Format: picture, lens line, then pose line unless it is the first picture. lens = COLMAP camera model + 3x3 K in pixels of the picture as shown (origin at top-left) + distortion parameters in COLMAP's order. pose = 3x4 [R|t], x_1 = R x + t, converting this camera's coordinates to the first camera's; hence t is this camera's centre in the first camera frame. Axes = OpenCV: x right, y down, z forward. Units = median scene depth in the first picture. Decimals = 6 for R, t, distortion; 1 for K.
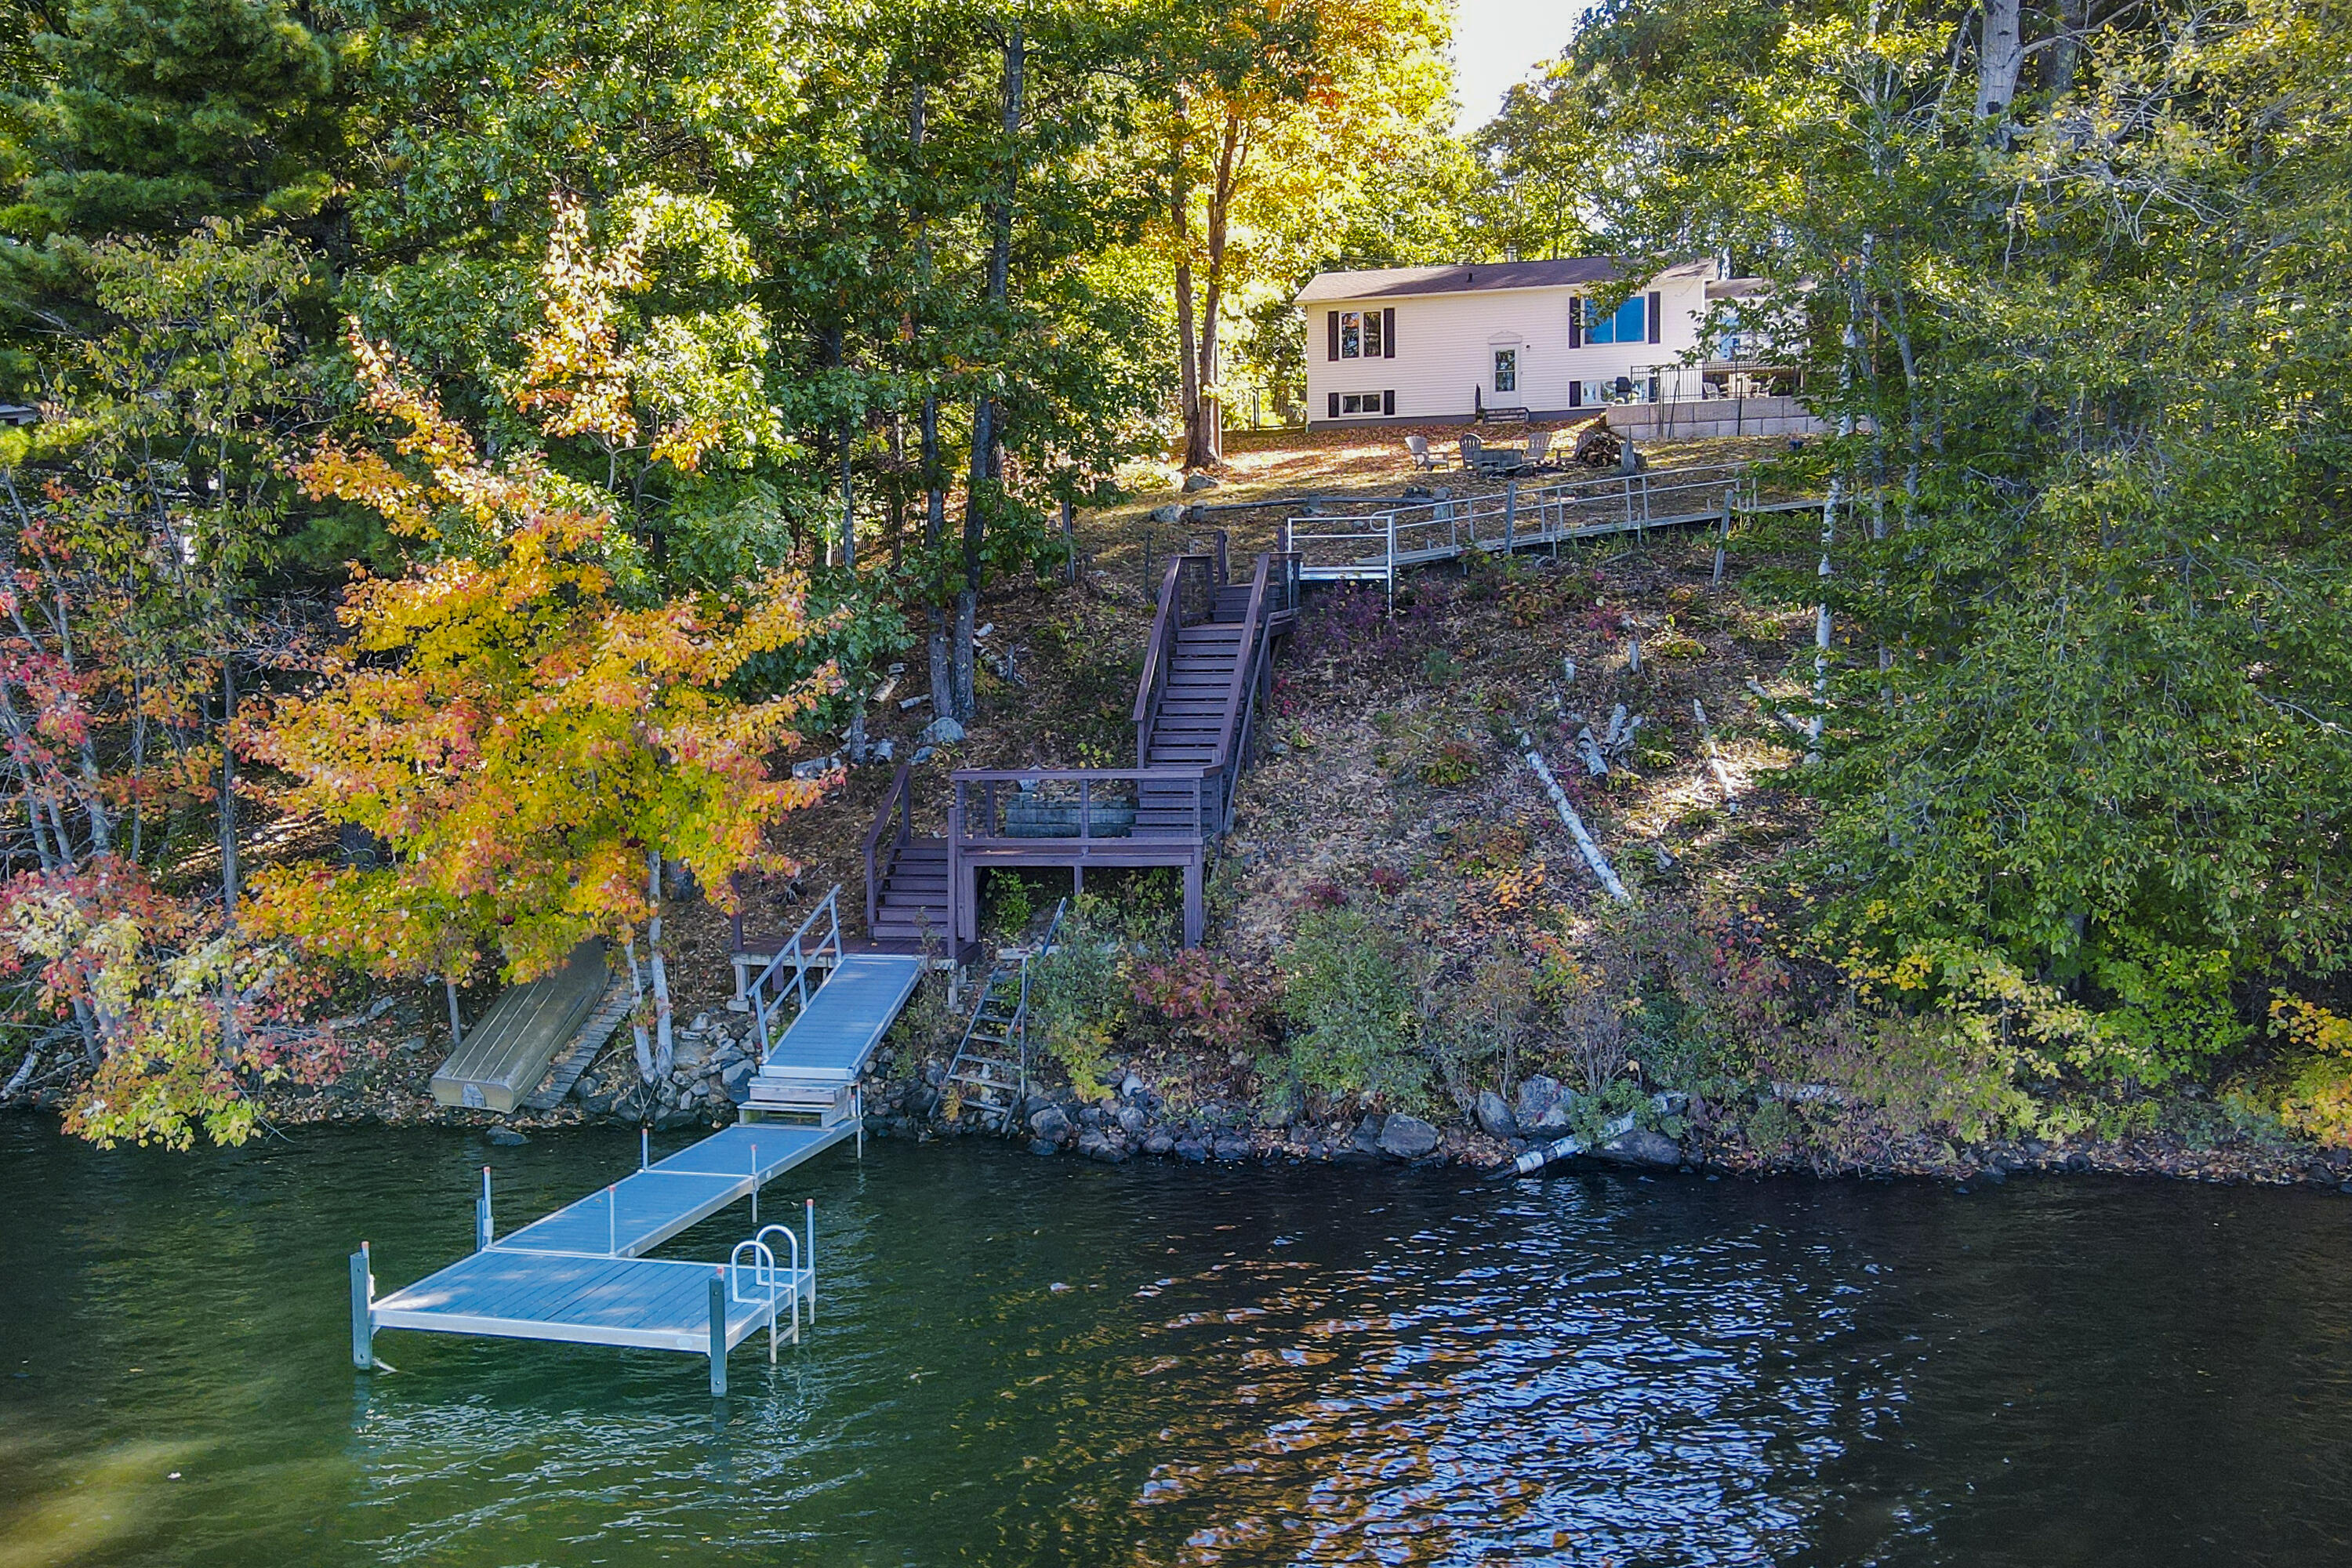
lens RADIAL K [[2127.3, 0, 1075.3], [0, 2127.3, 837.7], [0, 0, 1]] dist [0.009436, 0.110178]
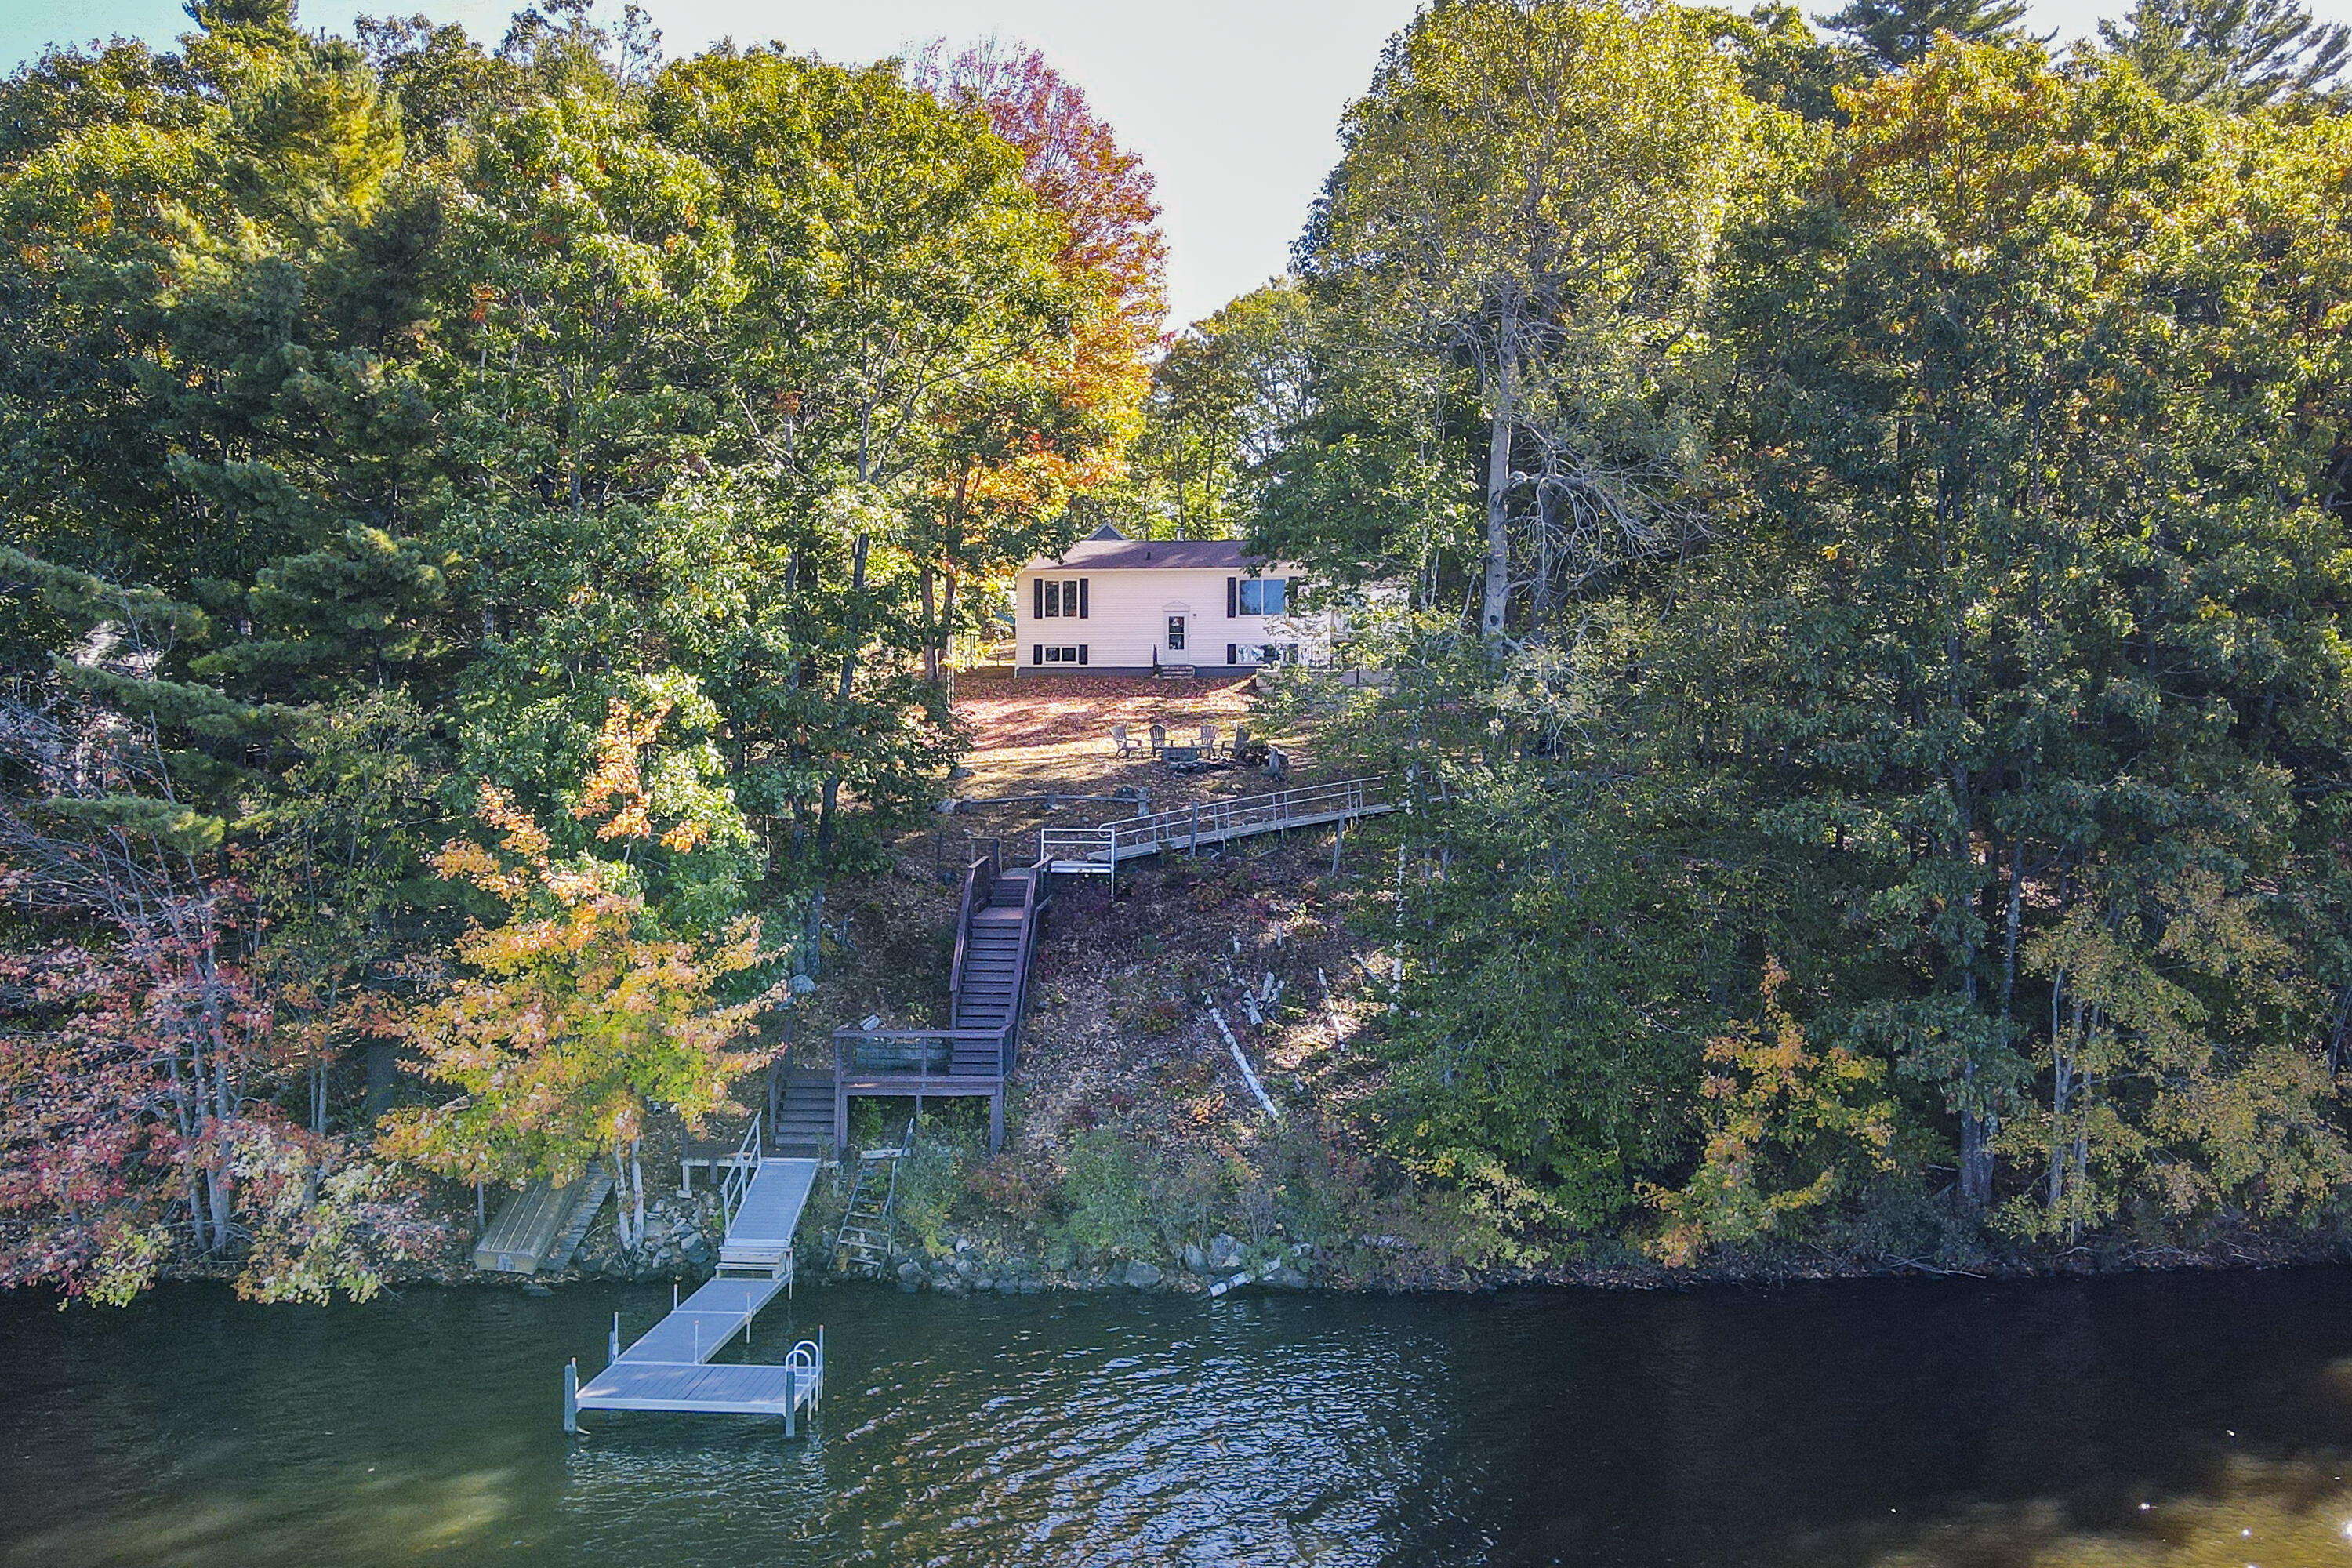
lens RADIAL K [[2127.3, 0, 1075.3], [0, 2127.3, 837.7], [0, 0, 1]] dist [0.009436, 0.110178]
pose [[0.987153, 0.006980, 0.159623, -0.137765], [0.001352, 0.998645, -0.052029, -0.095122], [-0.159770, 0.051577, 0.985806, -0.530008]]
